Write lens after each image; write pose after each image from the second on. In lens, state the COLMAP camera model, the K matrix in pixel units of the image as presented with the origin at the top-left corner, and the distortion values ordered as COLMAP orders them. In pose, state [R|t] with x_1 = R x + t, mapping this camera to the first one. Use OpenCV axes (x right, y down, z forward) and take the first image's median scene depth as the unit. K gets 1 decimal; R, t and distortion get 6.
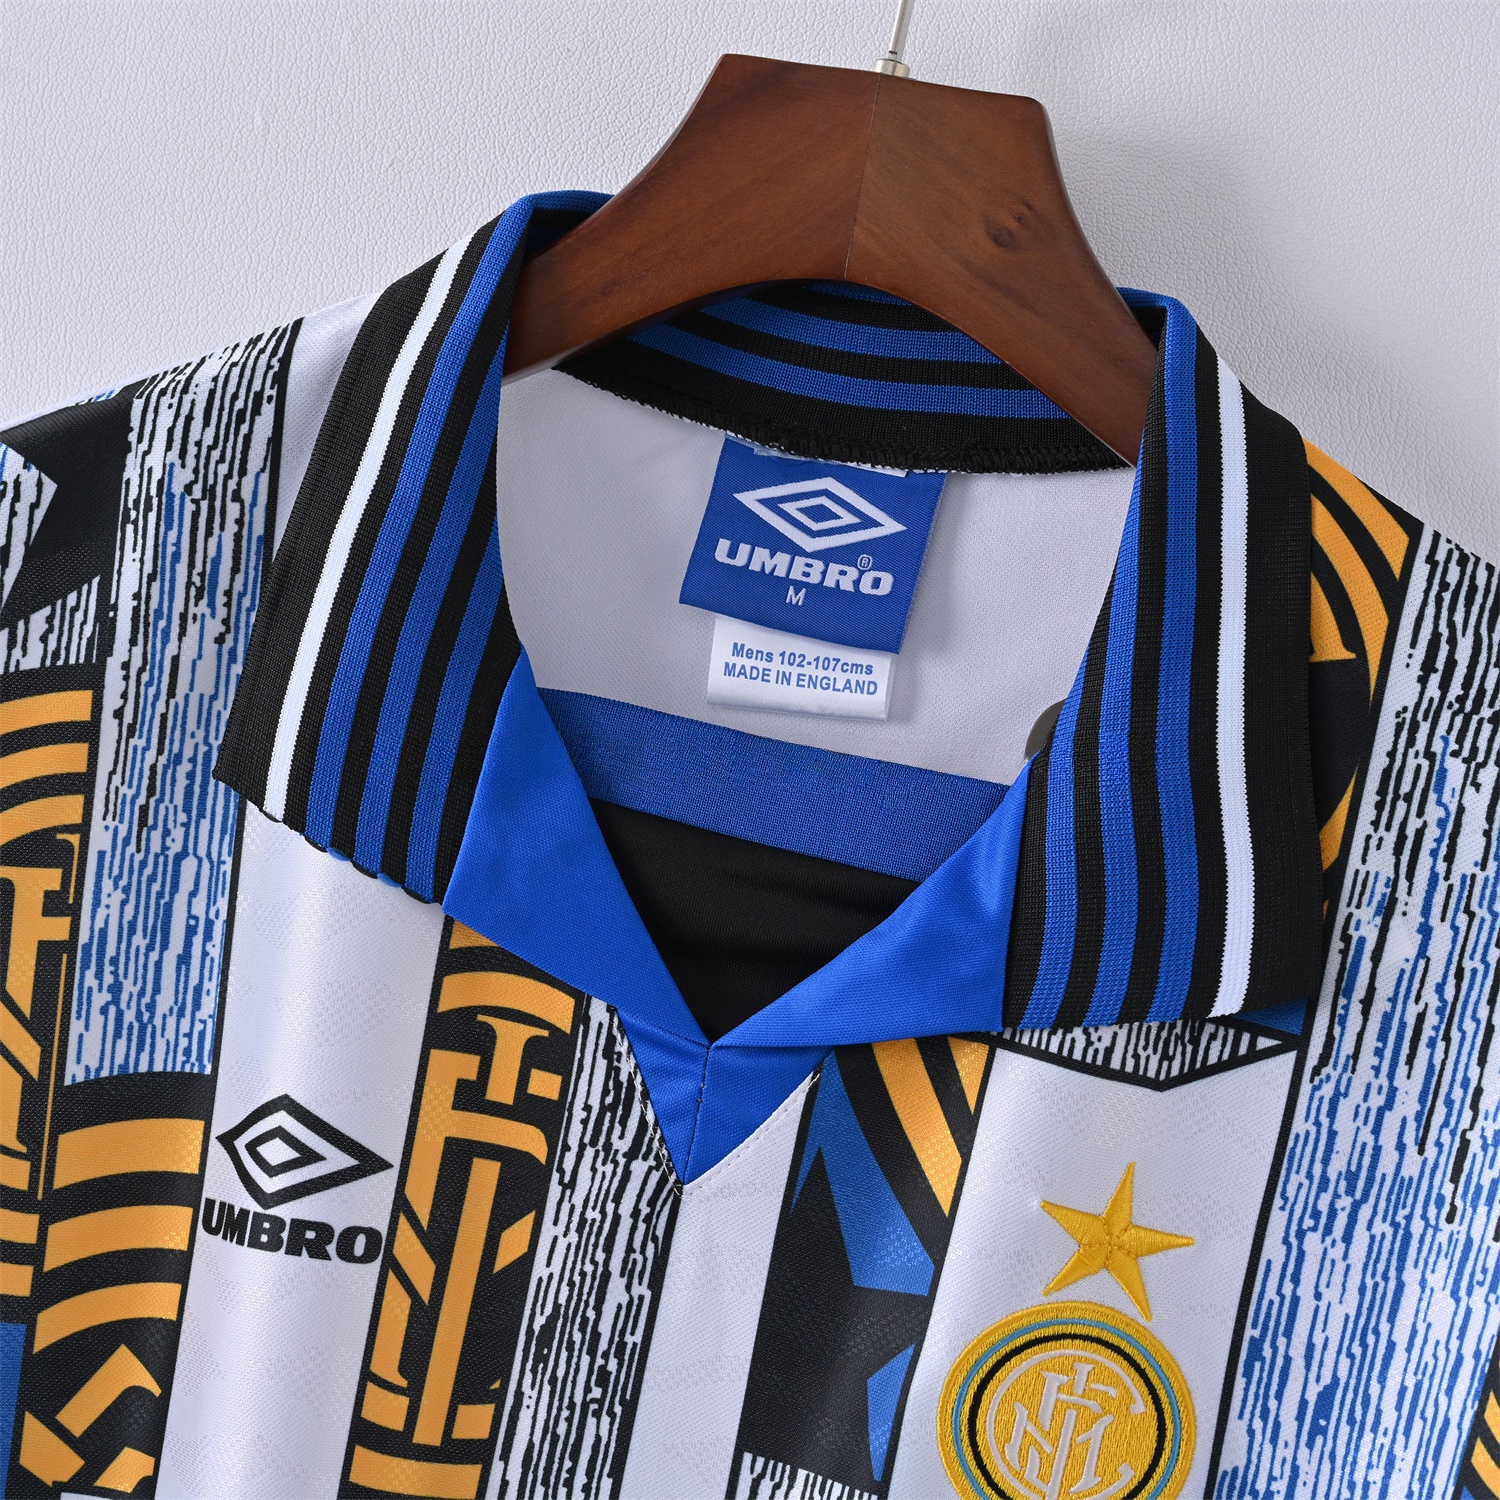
lens RADIAL K [[3221.7, 0, 750.0], [0, 3221.7, 750.0], [0, 0, 1]] dist [-0.005556, 0.056004]
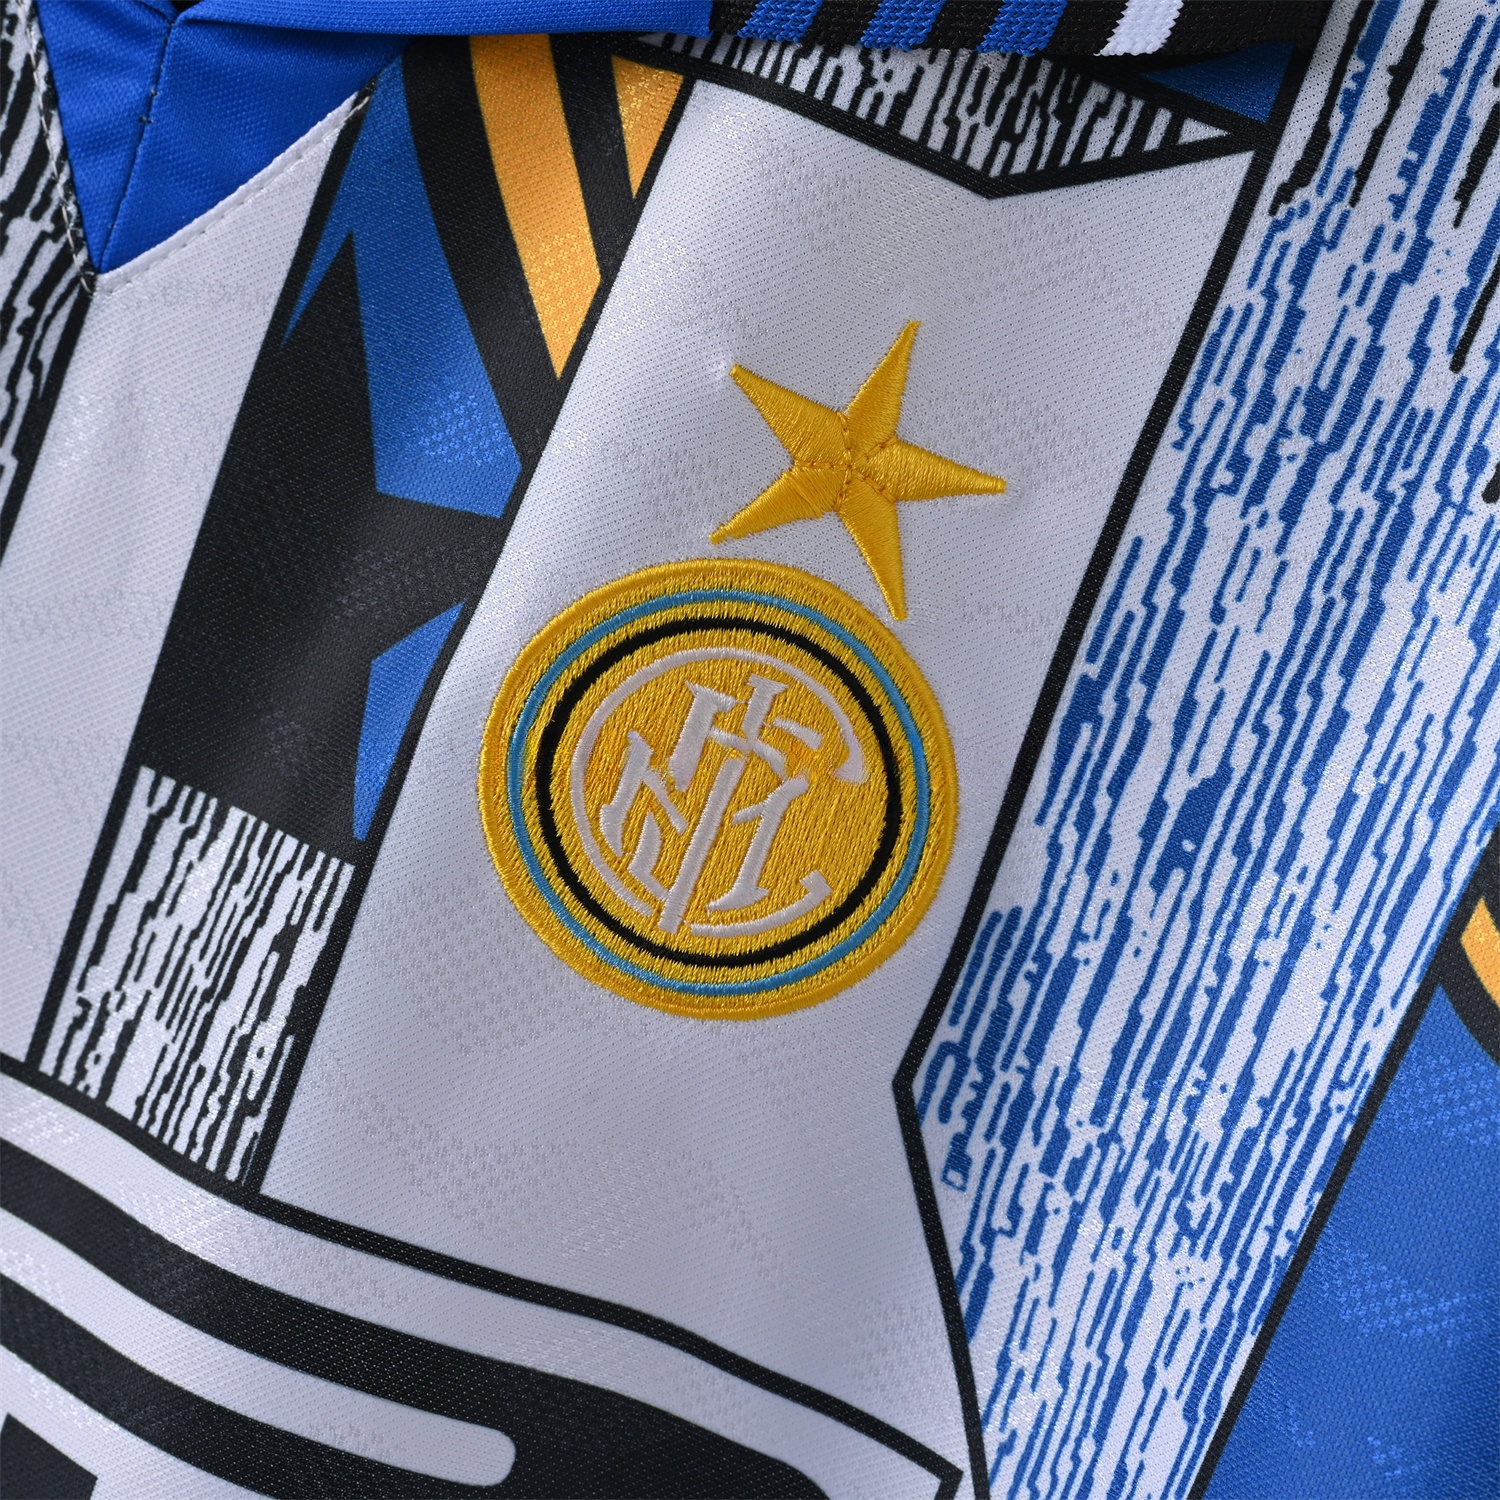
lens RADIAL K [[3221.7, 0, 750.0], [0, 3221.7, 750.0], [0, 0, 1]] dist [-0.005556, 0.056004]
pose [[0.988987, 0.140935, 0.045197, 0.074796], [-0.145583, 0.981351, 0.125524, 0.129517], [-0.026663, -0.130722, 0.991060, 0.447054]]
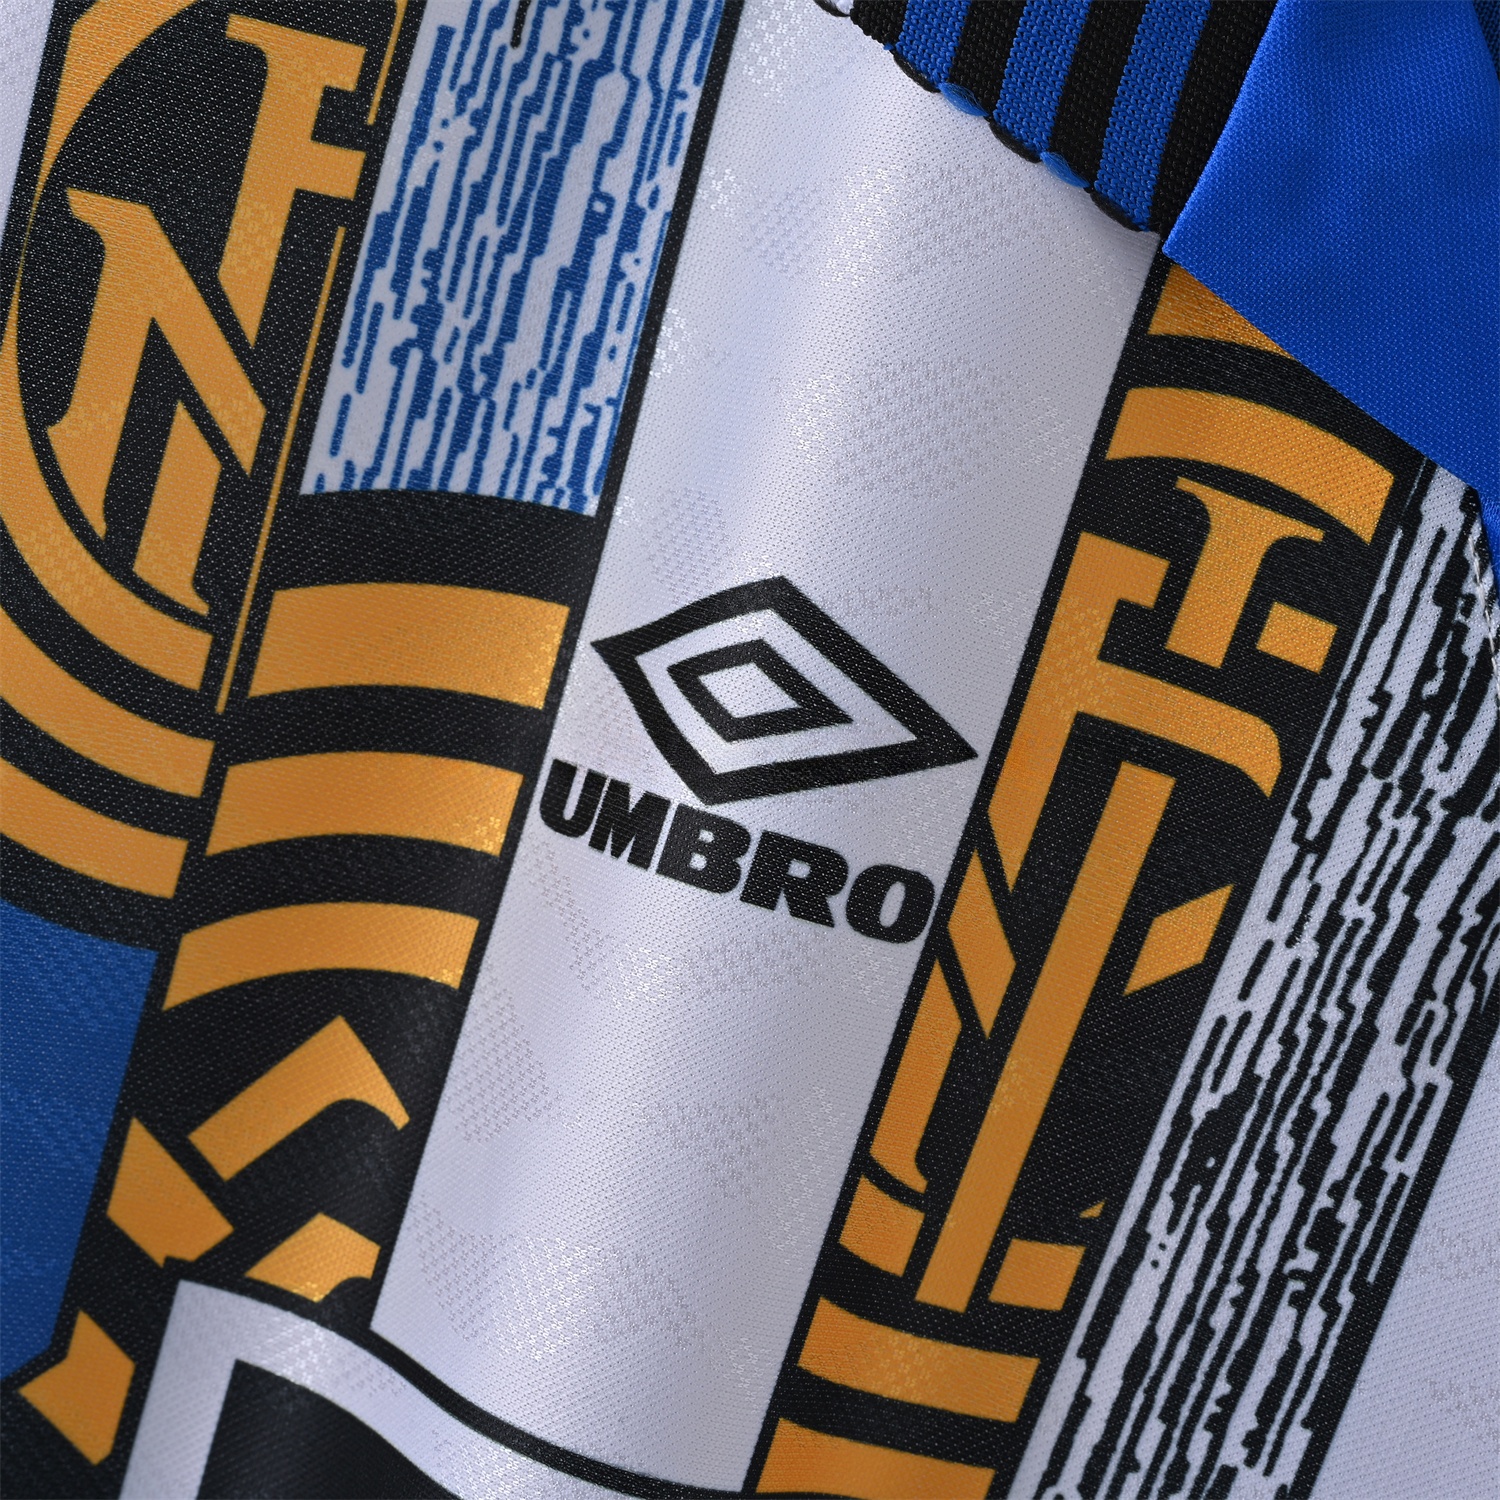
lens RADIAL K [[3221.7, 0, 750.0], [0, 3221.7, 750.0], [0, 0, 1]] dist [-0.005556, 0.056004]
pose [[0.986629, 0.148101, 0.068035, -0.179106], [-0.155345, 0.980825, 0.117685, 0.076586], [-0.049301, -0.126681, 0.990718, 0.520096]]
